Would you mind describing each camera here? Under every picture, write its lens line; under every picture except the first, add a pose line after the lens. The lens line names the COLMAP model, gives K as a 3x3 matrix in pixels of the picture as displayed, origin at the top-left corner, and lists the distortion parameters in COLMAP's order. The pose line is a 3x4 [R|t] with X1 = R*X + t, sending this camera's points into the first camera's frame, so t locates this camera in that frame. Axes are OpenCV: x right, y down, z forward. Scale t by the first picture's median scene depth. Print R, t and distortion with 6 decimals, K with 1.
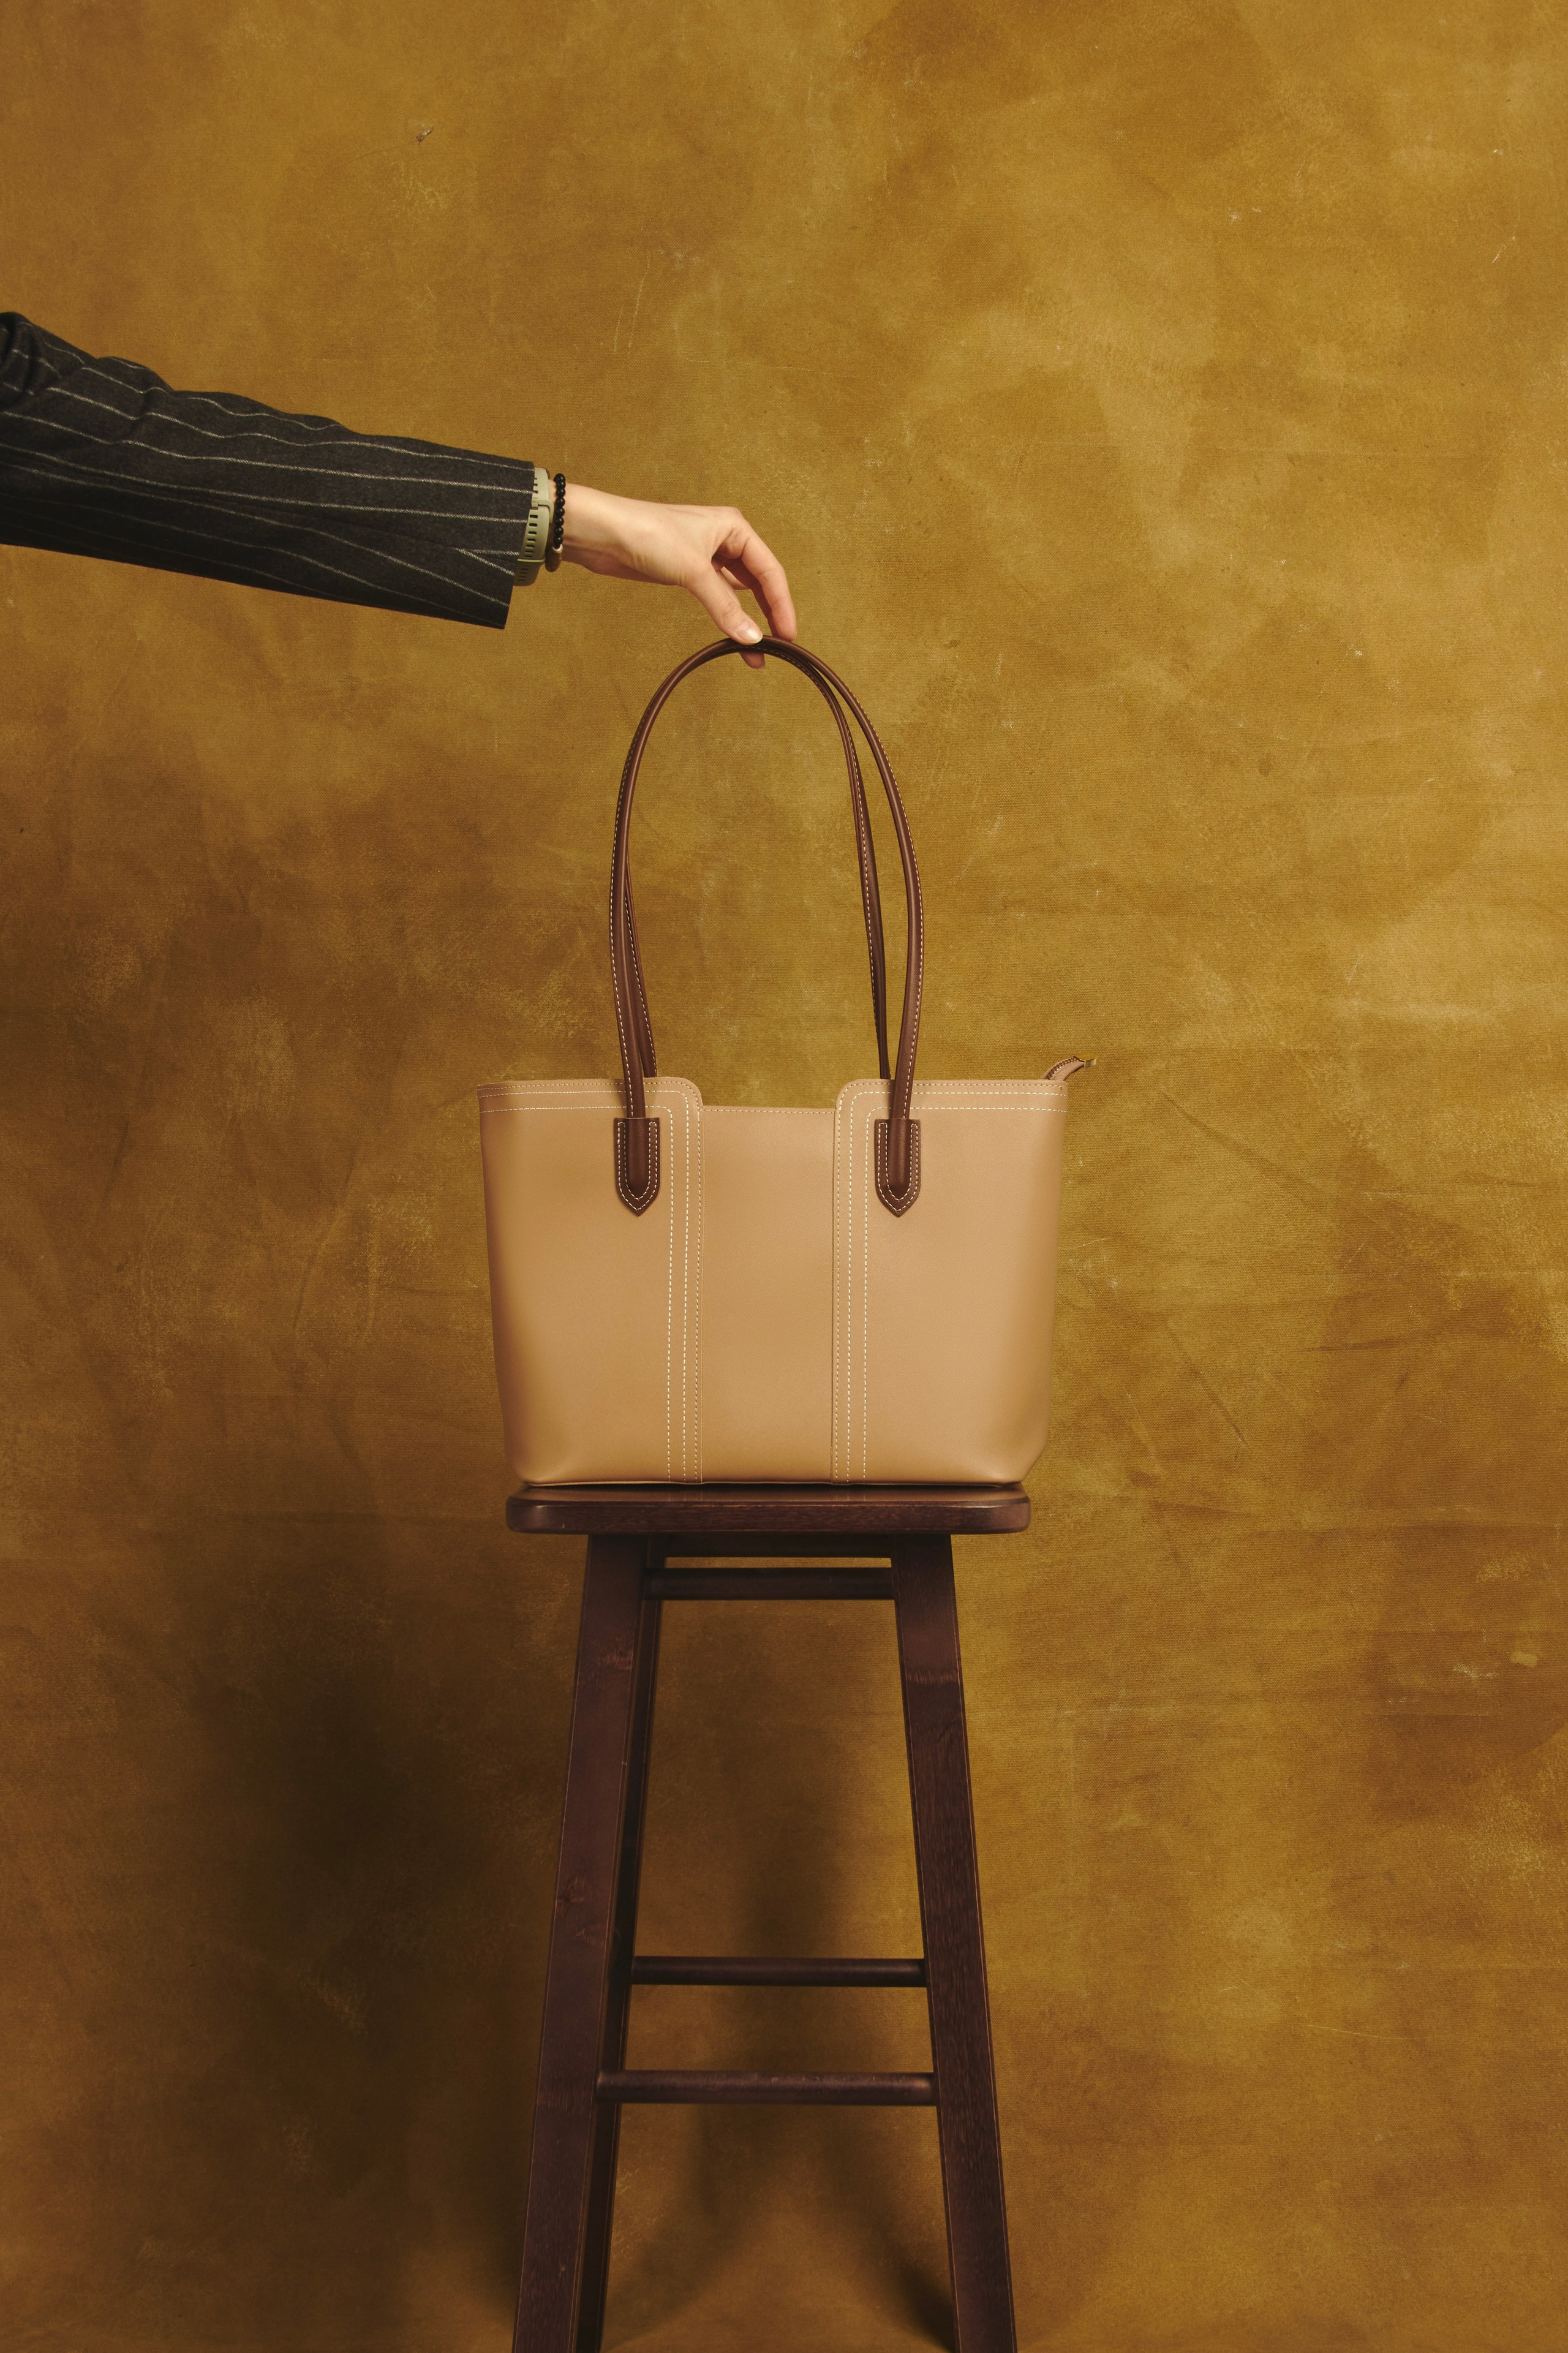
lens RADIAL K [[2868.3, 0, 779.2], [0, 2868.3, 1214.1], [0, 0, 1]] dist [-0.125074, 0.130220]
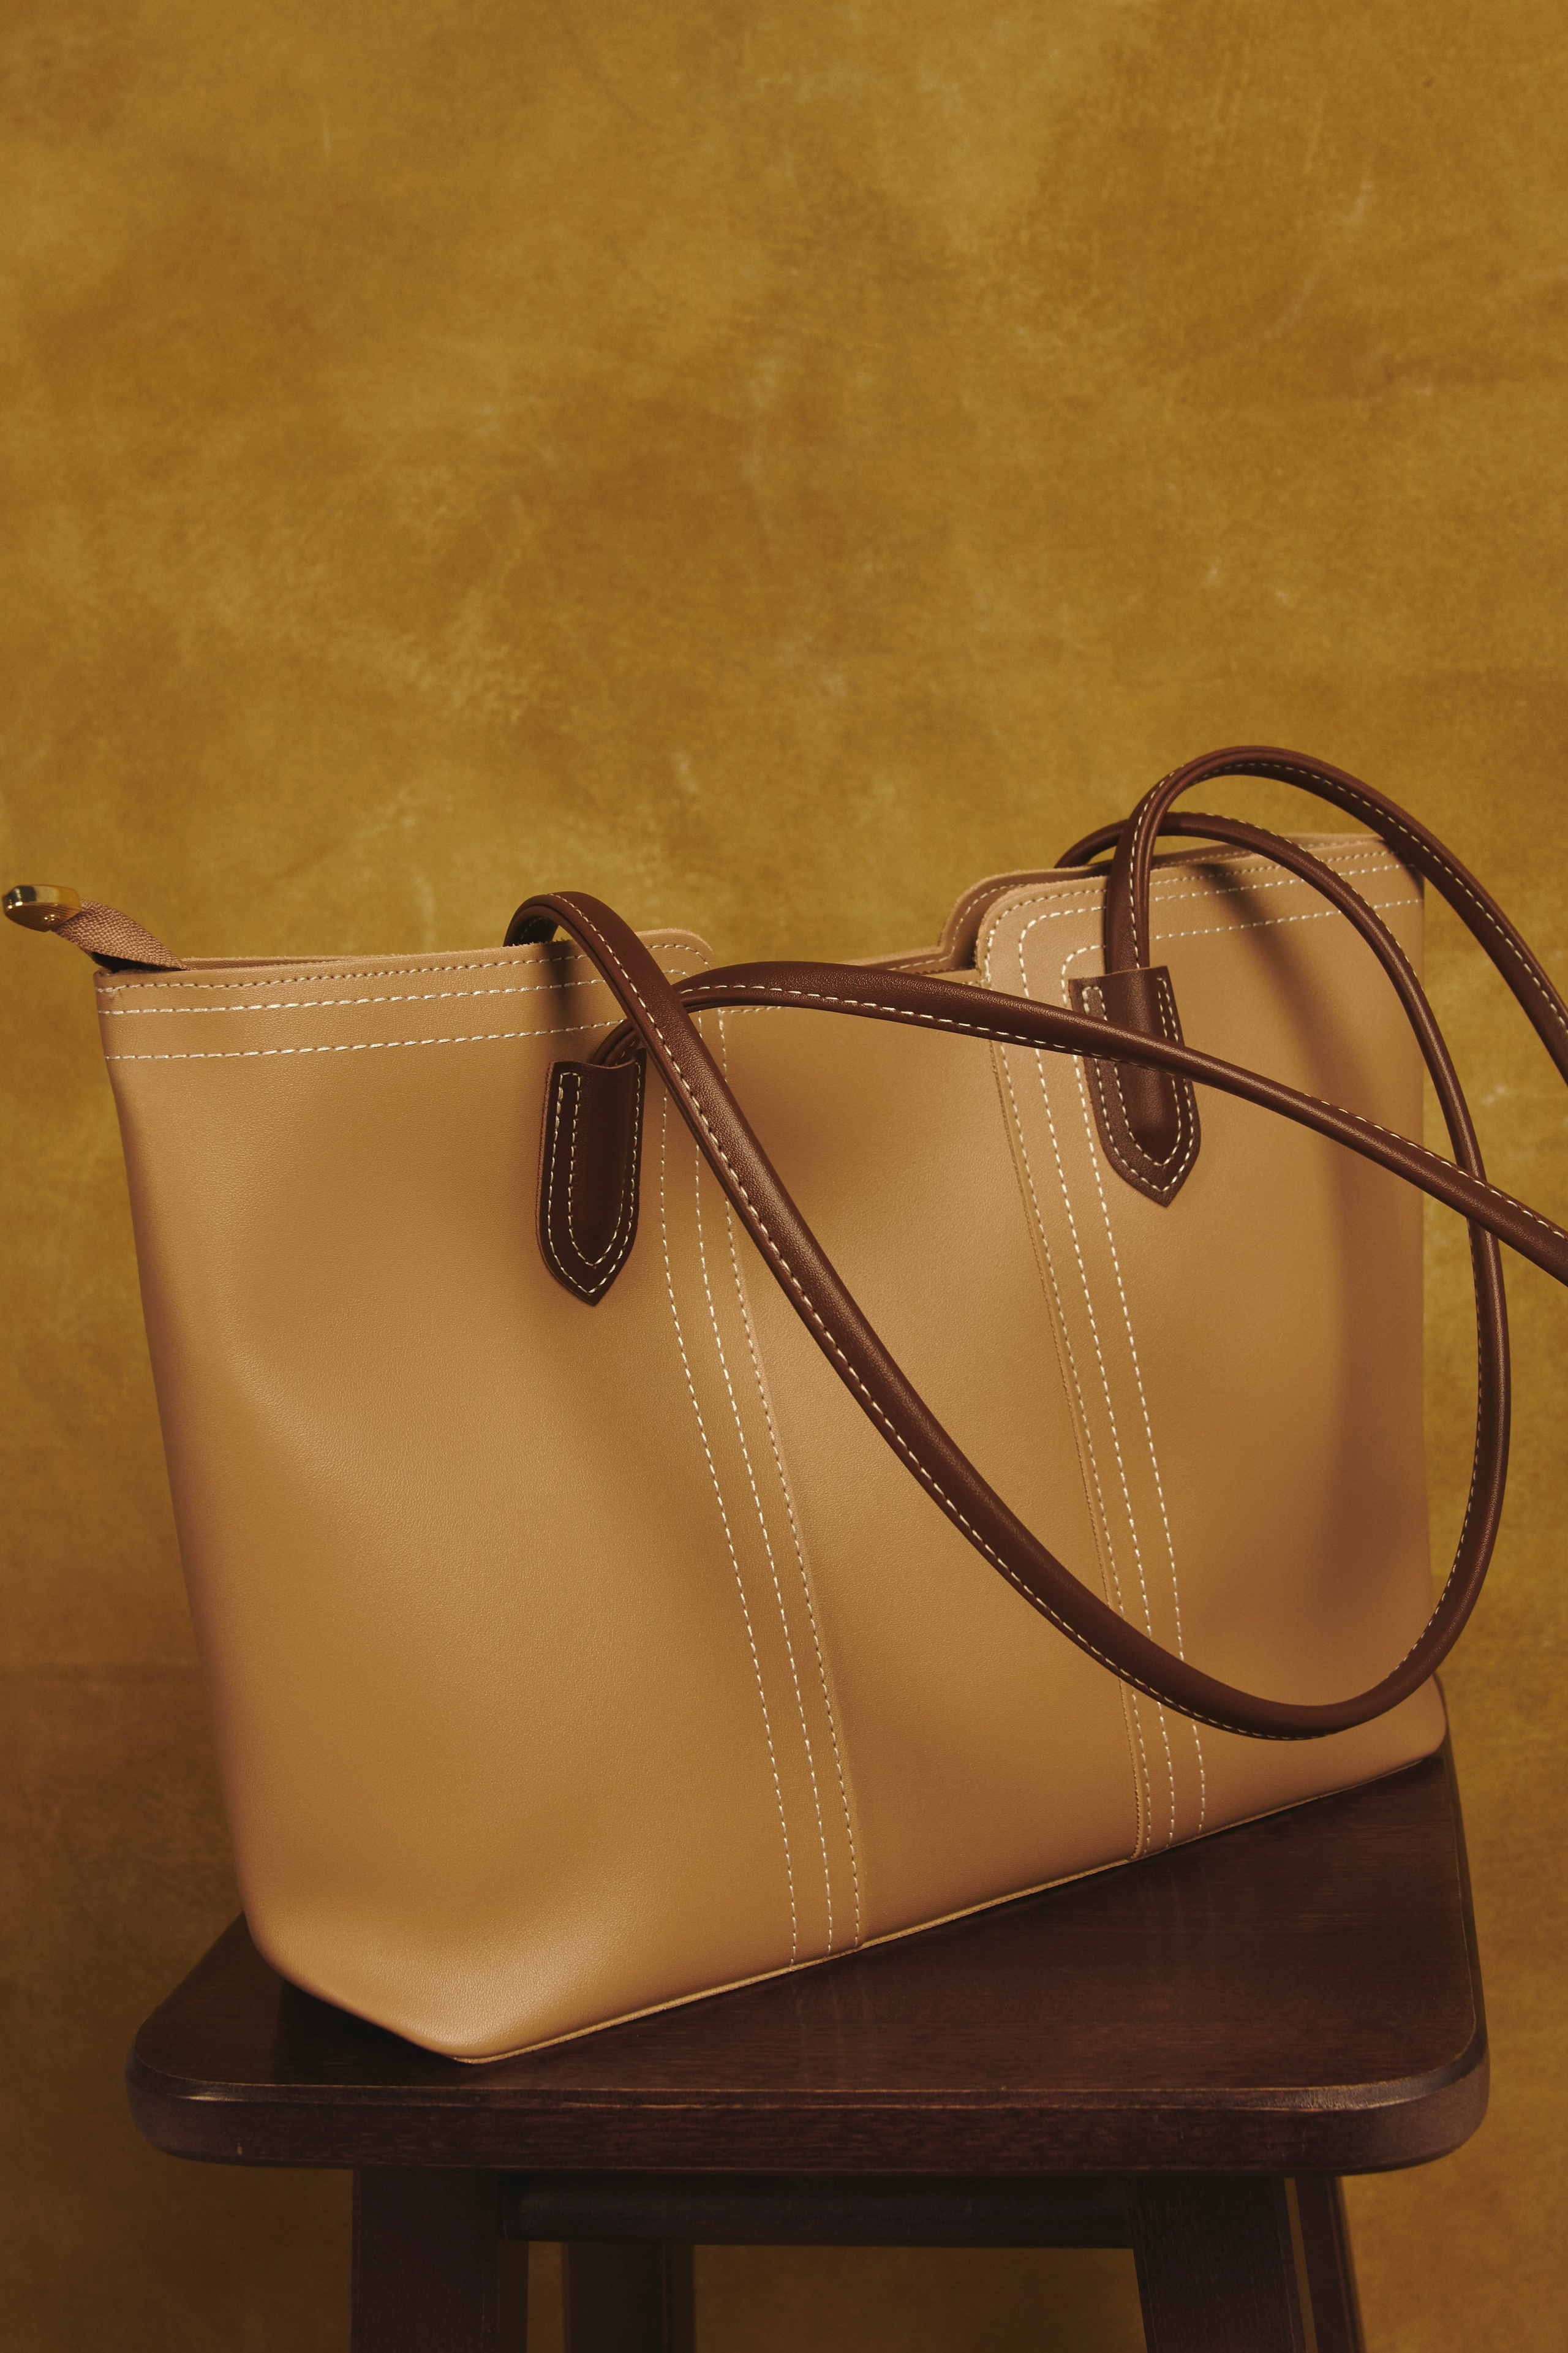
lens RADIAL K [[2956.2, 0, 781.9], [0, 2956.2, 1115.2], [0, 0, 1]] dist [-0.117073, 0.065613]
pose [[0.985968, -0.055718, -0.157361, 0.049356], [0.074282, 0.990622, 0.114673, -0.049721], [0.149496, -0.124753, 0.980861, 0.499545]]
